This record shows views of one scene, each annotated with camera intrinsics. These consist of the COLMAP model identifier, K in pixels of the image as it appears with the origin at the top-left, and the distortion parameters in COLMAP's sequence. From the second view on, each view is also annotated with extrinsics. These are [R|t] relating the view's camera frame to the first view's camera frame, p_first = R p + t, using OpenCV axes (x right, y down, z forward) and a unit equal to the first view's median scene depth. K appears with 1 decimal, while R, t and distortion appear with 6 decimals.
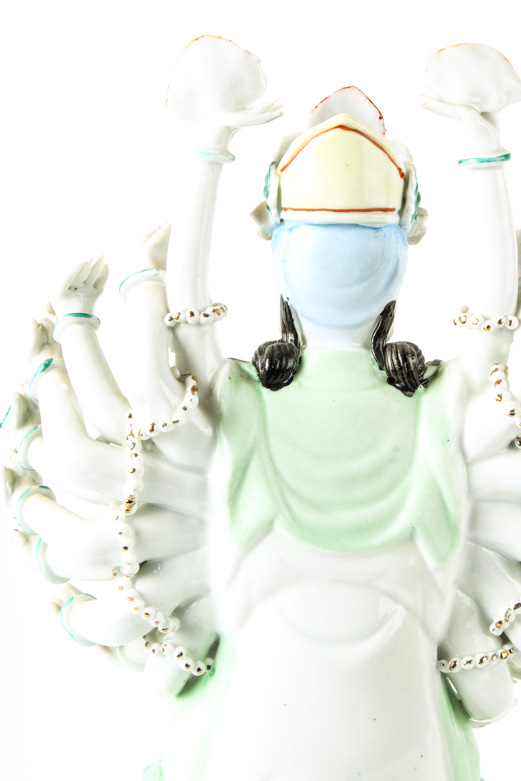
lens RADIAL K [[1933.7, 0, 260.5], [0, 1933.7, 390.5], [0, 0, 1]] dist [0.057595, -0.039734]
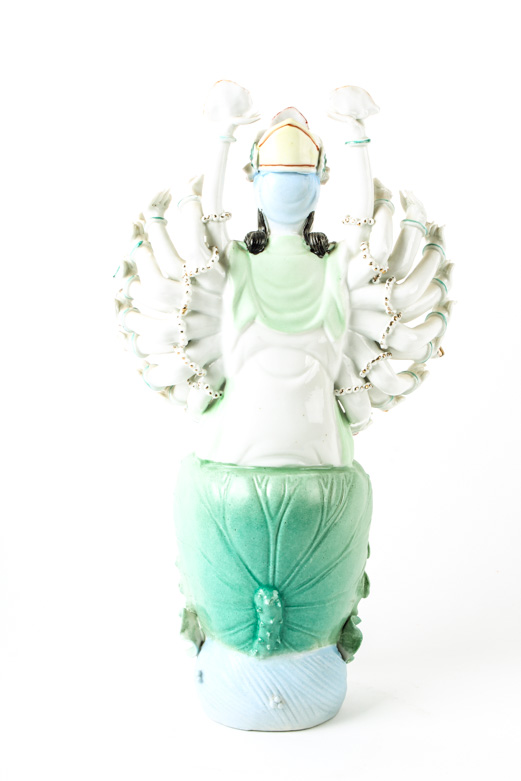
lens RADIAL K [[1483.2, 0, 260.5], [0, 1483.2, 390.5], [0, 0, 1]] dist [-0.006968, -0.070917]
pose [[0.998443, 0.001732, 0.055751, -0.074168], [-0.002370, 0.999932, 0.011376, 0.125454], [-0.055728, -0.011490, 0.998380, -0.563354]]
